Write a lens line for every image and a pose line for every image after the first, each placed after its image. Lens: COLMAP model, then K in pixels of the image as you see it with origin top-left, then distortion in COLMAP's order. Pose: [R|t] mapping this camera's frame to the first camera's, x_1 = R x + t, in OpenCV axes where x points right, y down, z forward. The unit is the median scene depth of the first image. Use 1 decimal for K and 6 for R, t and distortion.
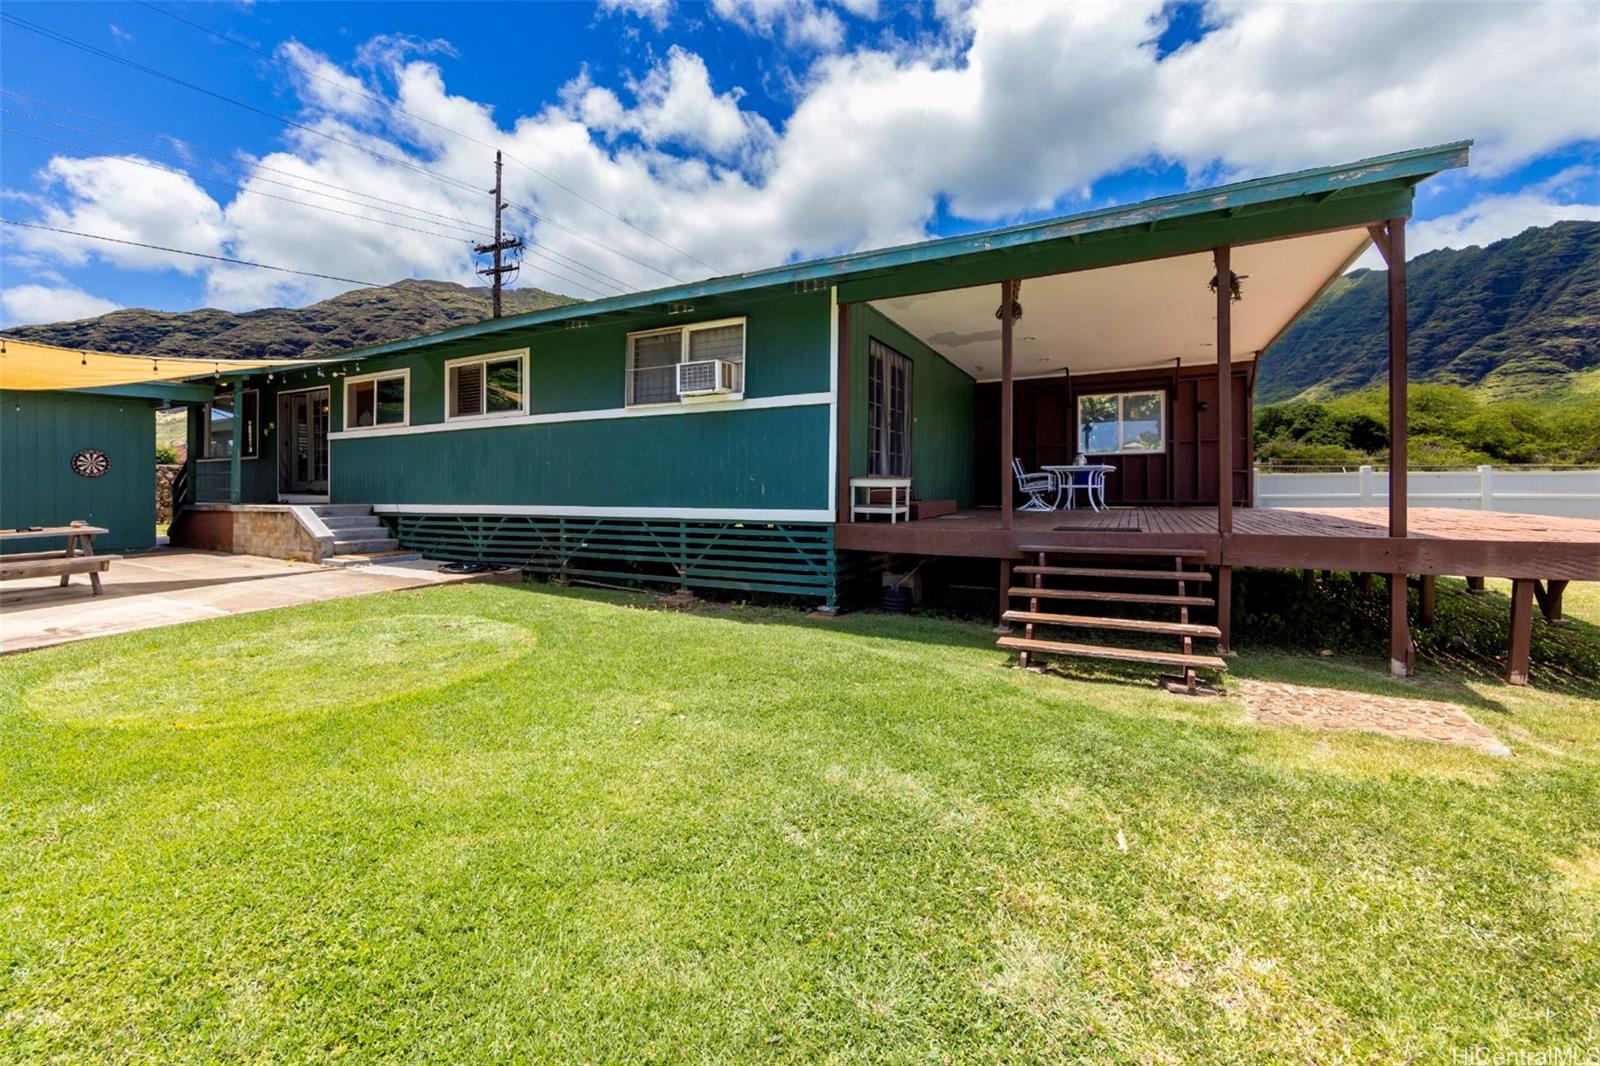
lens RADIAL K [[652.4, 0, 785.9], [0, 652.4, 486.8], [0, 0, 1]] dist [-0.001758, -0.000621]
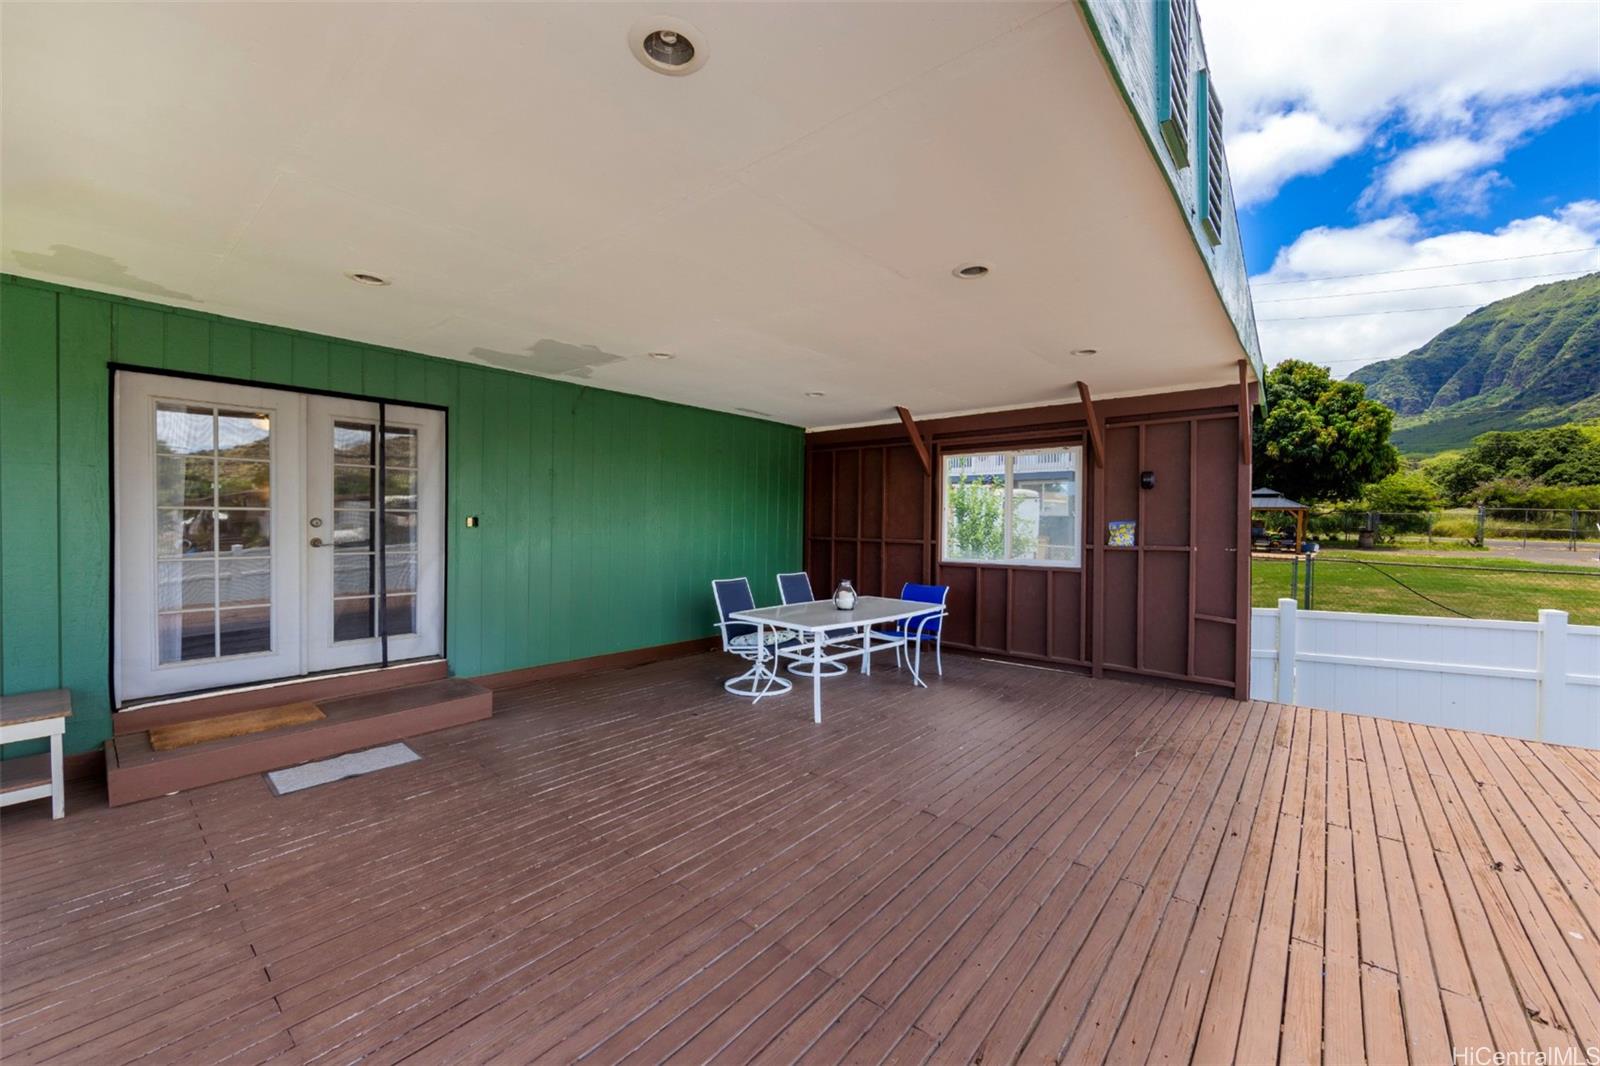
lens RADIAL K [[636.4, 0, 793.8], [0, 636.4, 519.3], [0, 0, 1]] dist [-0.001539, -0.000355]
pose [[0.977221, 0.010555, -0.211961, 0.714722], [-0.009328, 0.999933, 0.006792, -0.141120], [0.212019, -0.004661, 0.977255, 0.707223]]
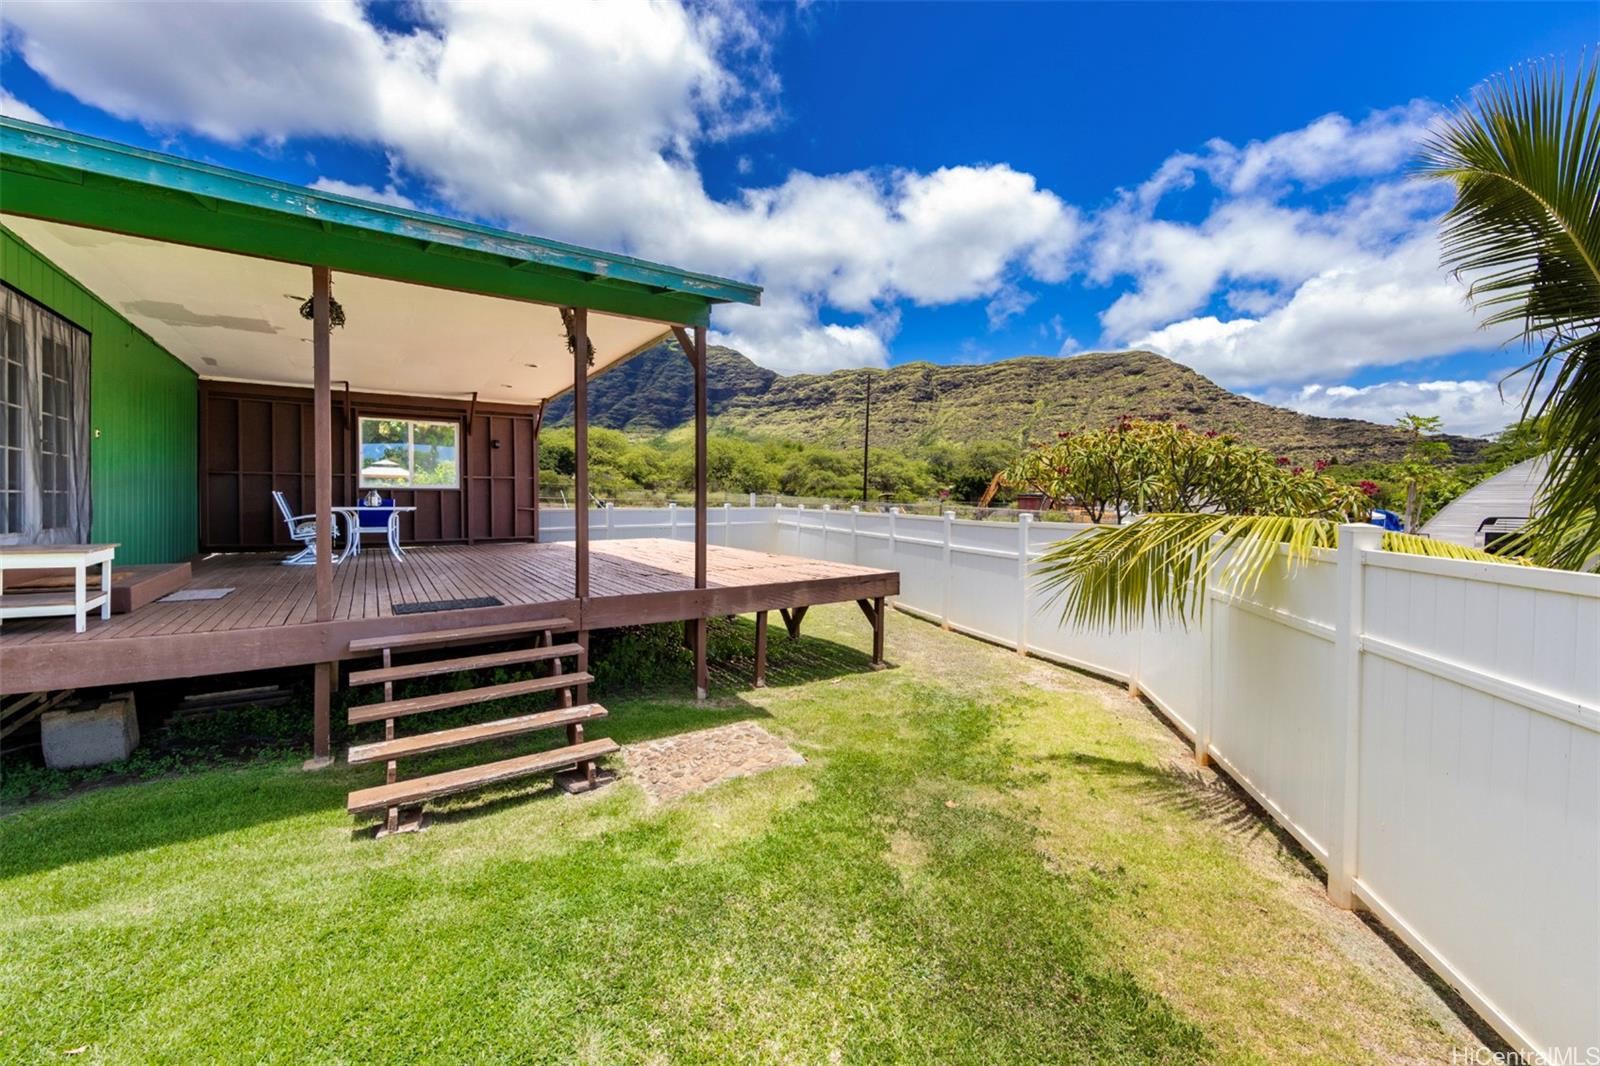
lens RADIAL K [[636.4, 0, 793.8], [0, 636.4, 519.3], [0, 0, 1]] dist [-0.001539, -0.000355]
pose [[0.465086, -0.018591, 0.885070, -0.030100], [-0.012819, 0.999533, 0.027731, -0.060670], [-0.885173, -0.024243, 0.464630, 0.194940]]
